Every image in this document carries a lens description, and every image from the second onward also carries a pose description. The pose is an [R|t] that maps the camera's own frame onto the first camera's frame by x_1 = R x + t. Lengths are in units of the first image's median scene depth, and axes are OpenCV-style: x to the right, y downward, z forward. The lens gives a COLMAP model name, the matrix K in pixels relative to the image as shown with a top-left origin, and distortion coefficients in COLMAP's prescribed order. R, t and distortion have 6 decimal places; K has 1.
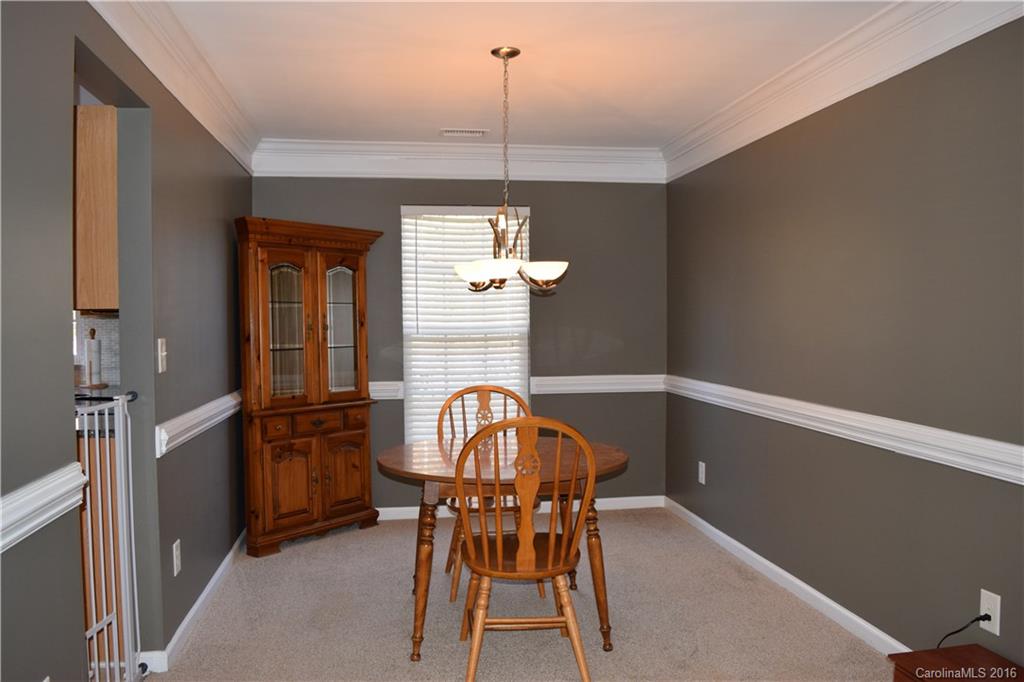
lens RADIAL K [[812.4, 0, 512.5], [0, 812.4, 345.8], [0, 0, 1]] dist [-0.087956, -0.002397]
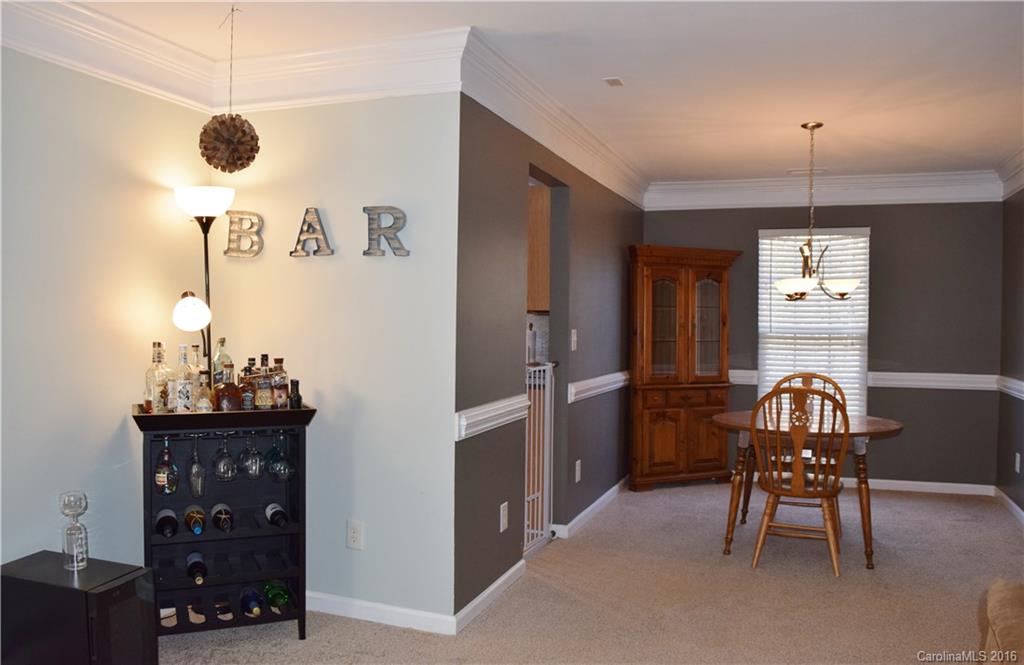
lens RADIAL K [[812.0, 0, 508.6], [0, 812.0, 333.6], [0, 0, 1]] dist [-0.086074, -0.003432]
pose [[0.874316, 0.023364, -0.484794, 0.147657], [-0.031112, 0.999484, -0.007940, 0.010256], [0.484359, 0.022024, 0.874592, -0.306343]]
